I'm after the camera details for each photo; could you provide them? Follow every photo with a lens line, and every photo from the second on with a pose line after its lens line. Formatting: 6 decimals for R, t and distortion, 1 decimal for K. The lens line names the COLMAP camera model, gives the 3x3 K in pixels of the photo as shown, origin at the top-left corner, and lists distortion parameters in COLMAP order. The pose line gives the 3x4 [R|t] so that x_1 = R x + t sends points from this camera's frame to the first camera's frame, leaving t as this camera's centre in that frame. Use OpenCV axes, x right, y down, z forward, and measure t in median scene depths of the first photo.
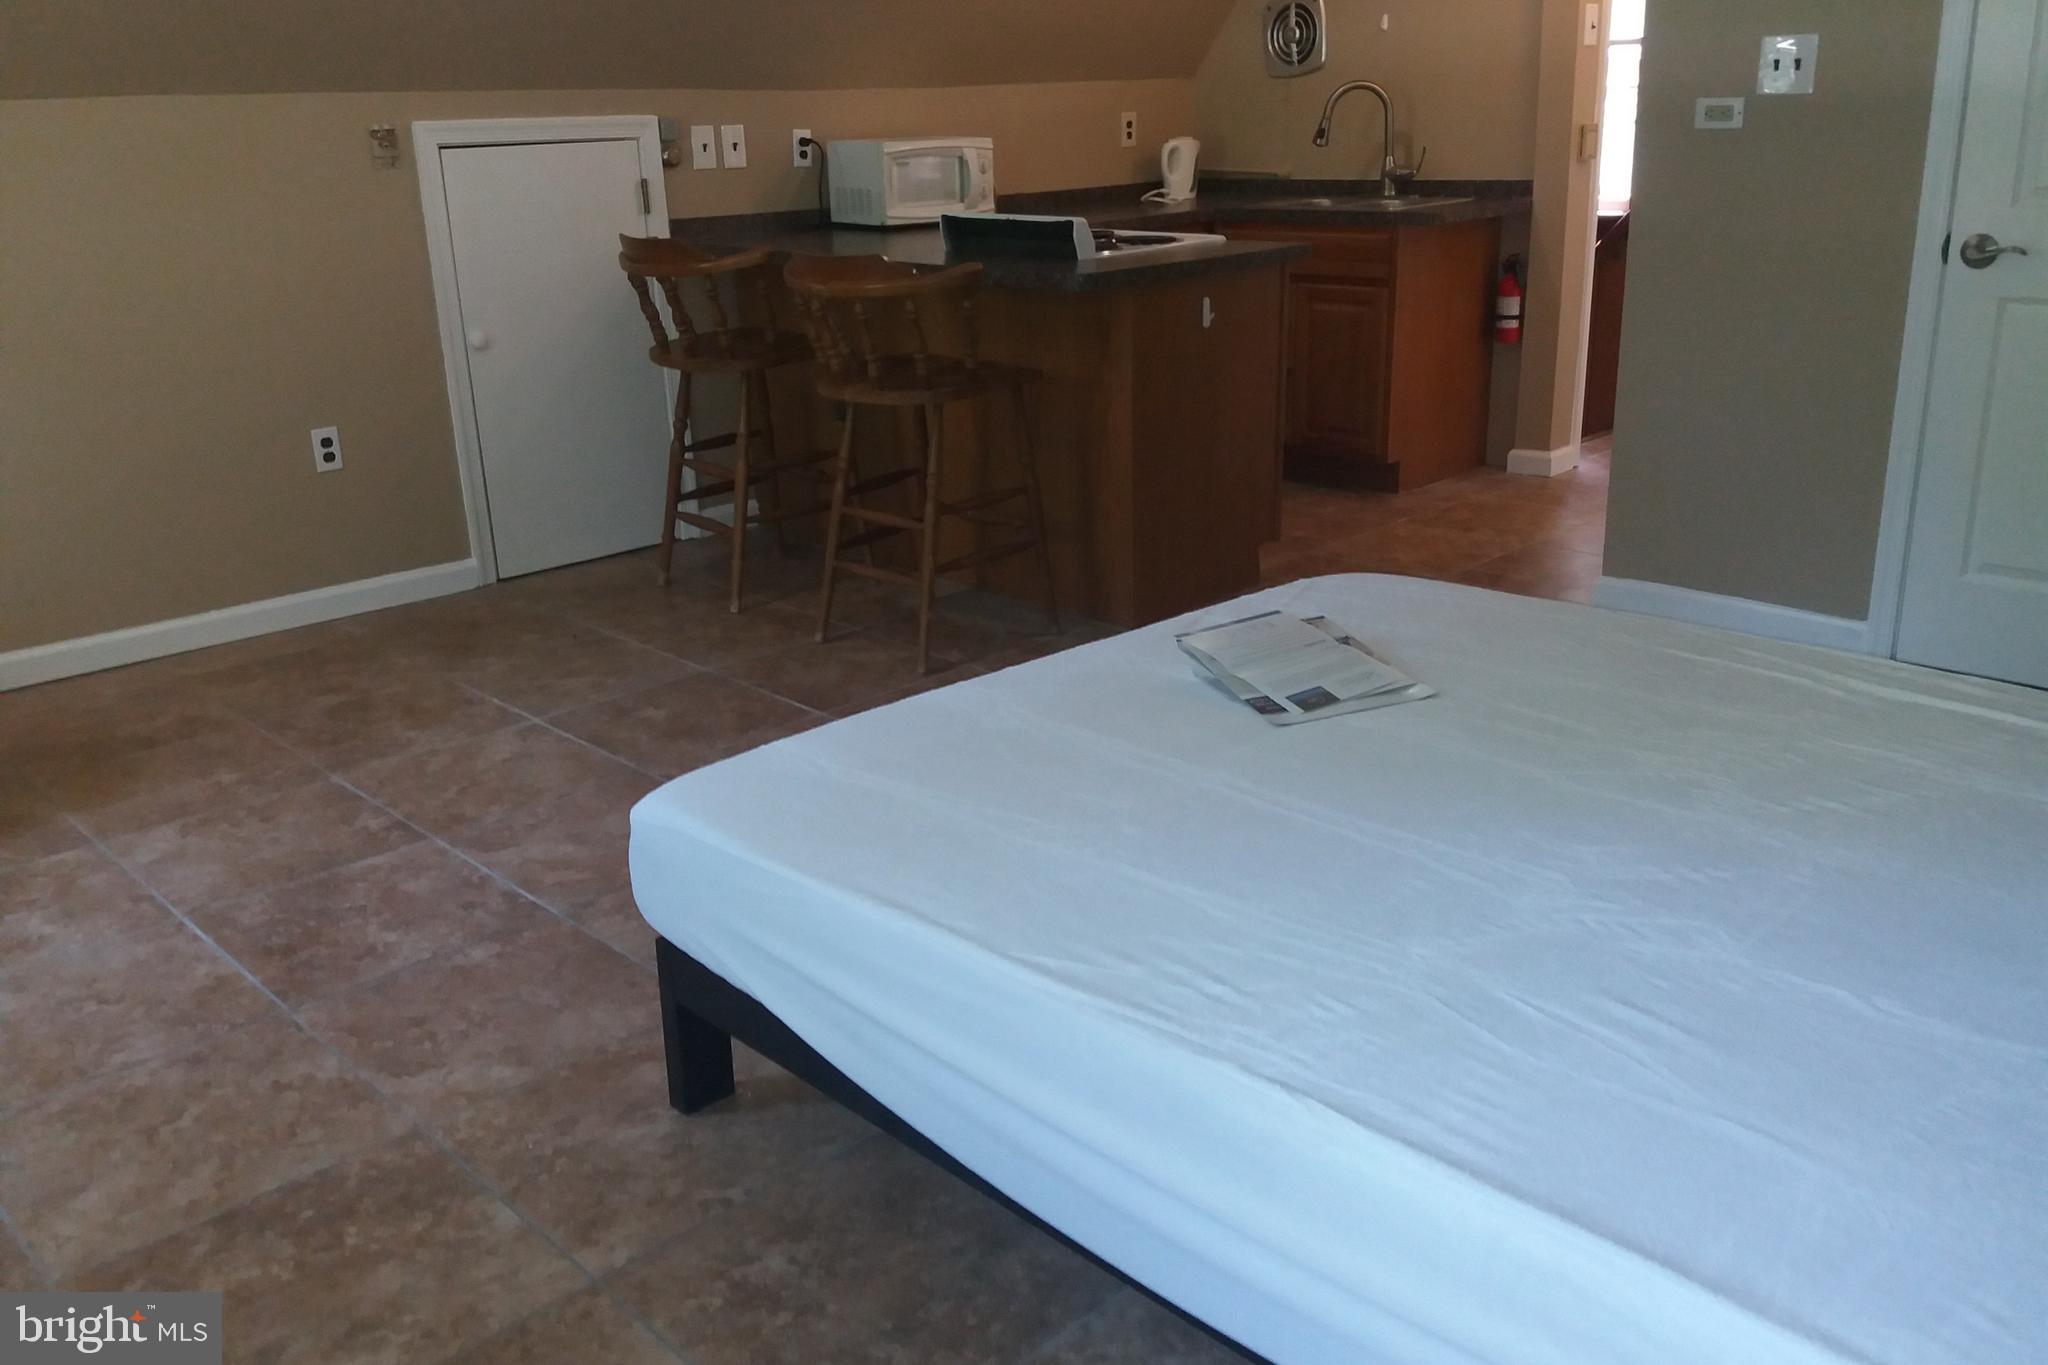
lens RADIAL K [[1720.2, 0, 1022.8], [0, 1720.2, 651.9], [0, 0, 1]] dist [0.222764, -0.410082]
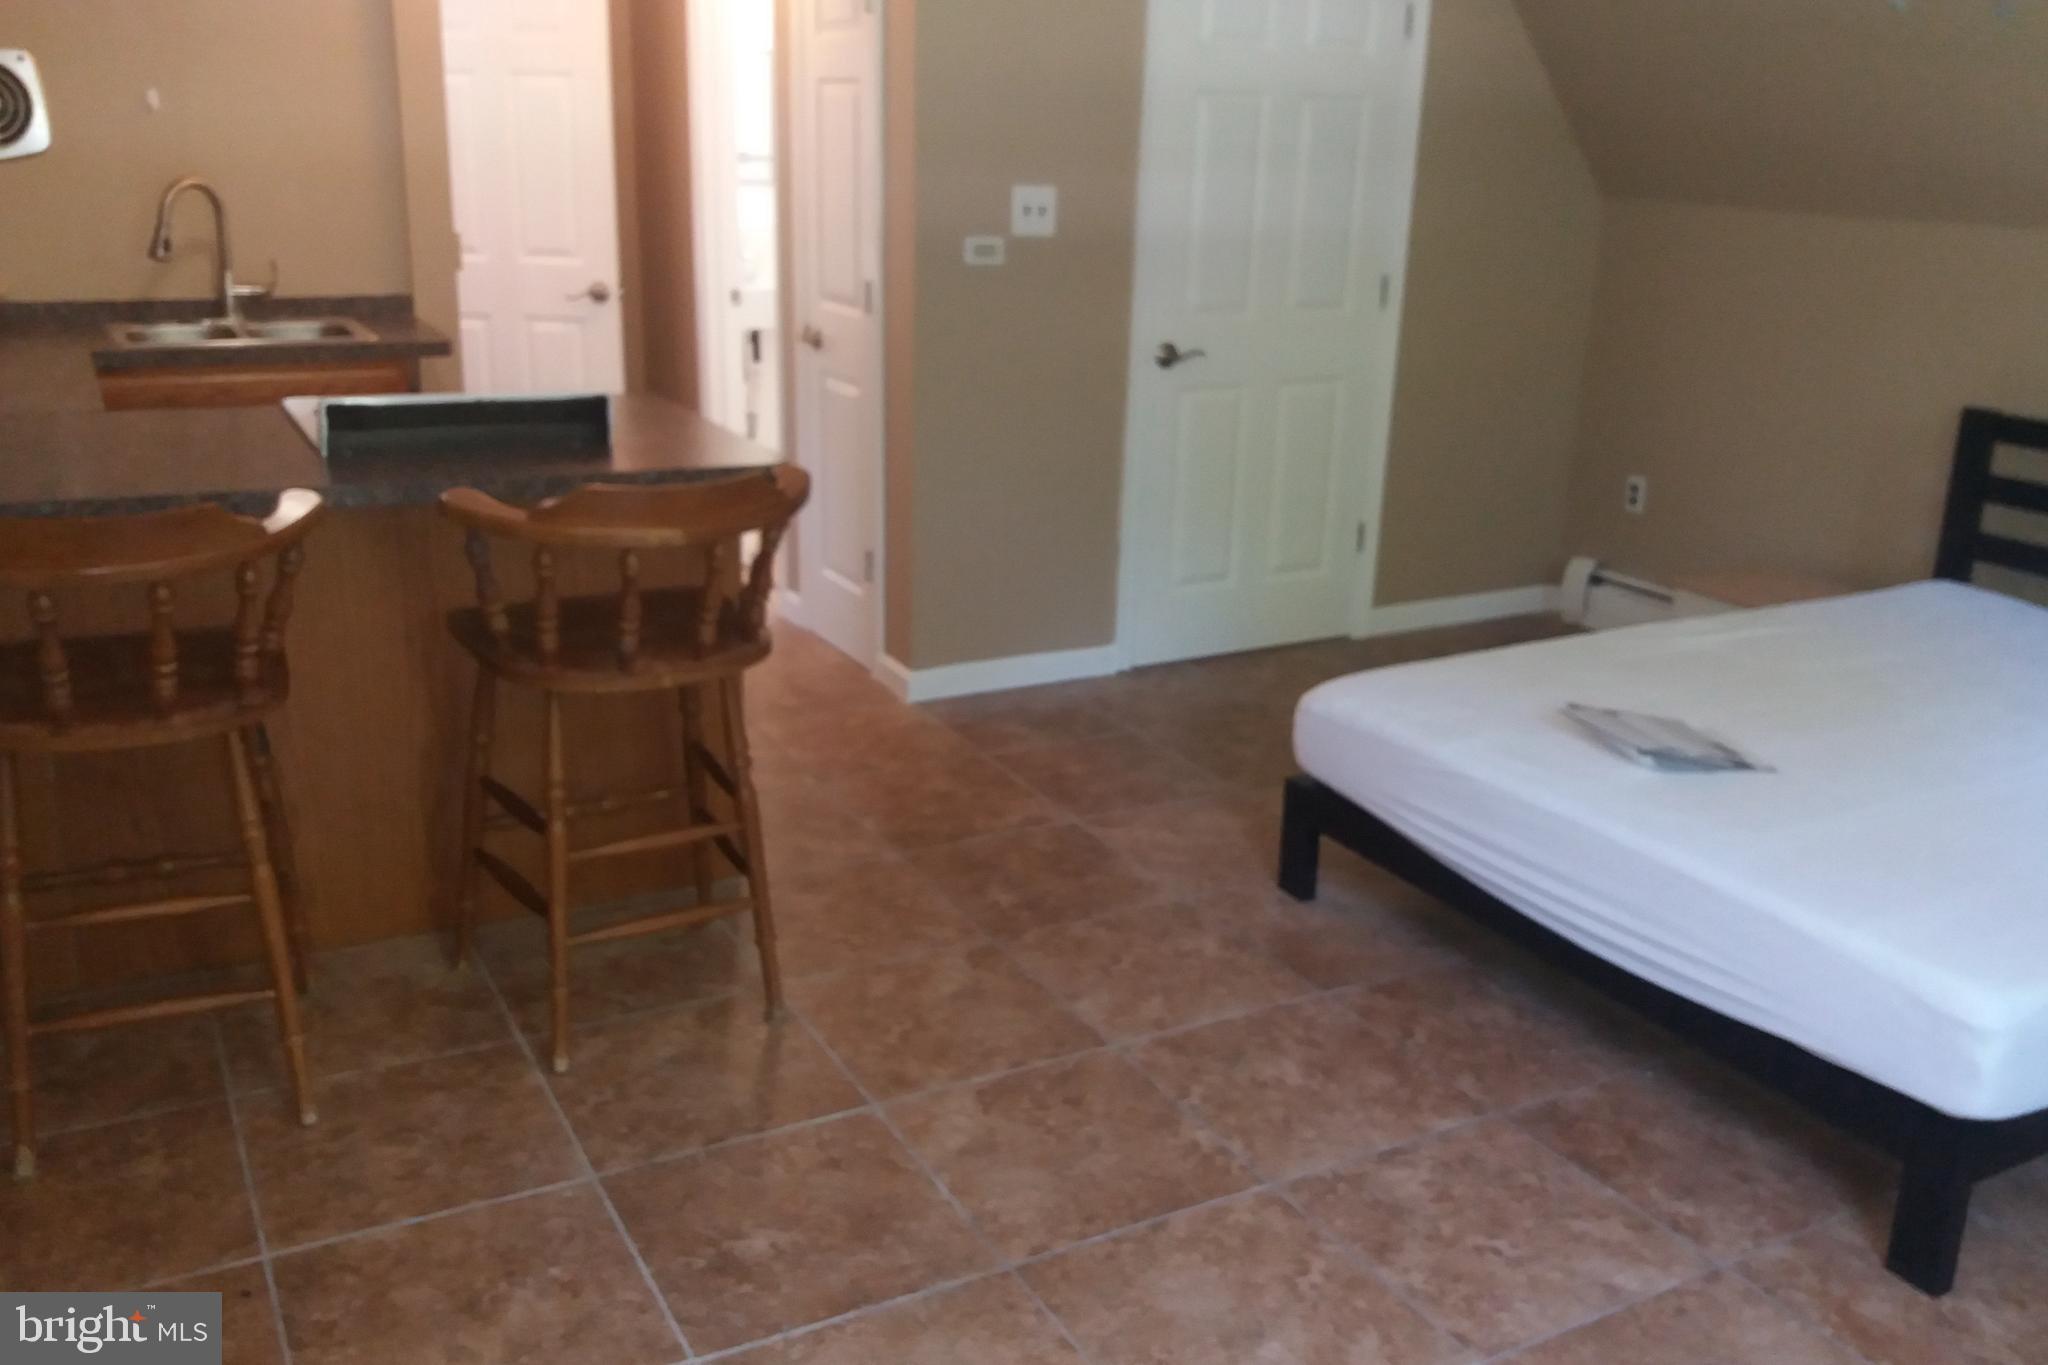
lens RADIAL K [[1781.6, 0, 1024.0], [0, 1781.6, 682.5], [0, 0, 1]] dist [0.237074, -0.459217]
pose [[0.258776, -0.253837, 0.931988, -0.749956], [0.250428, 0.949494, 0.189071, -0.256110], [-0.932910, 0.184469, 0.309274, 0.678099]]
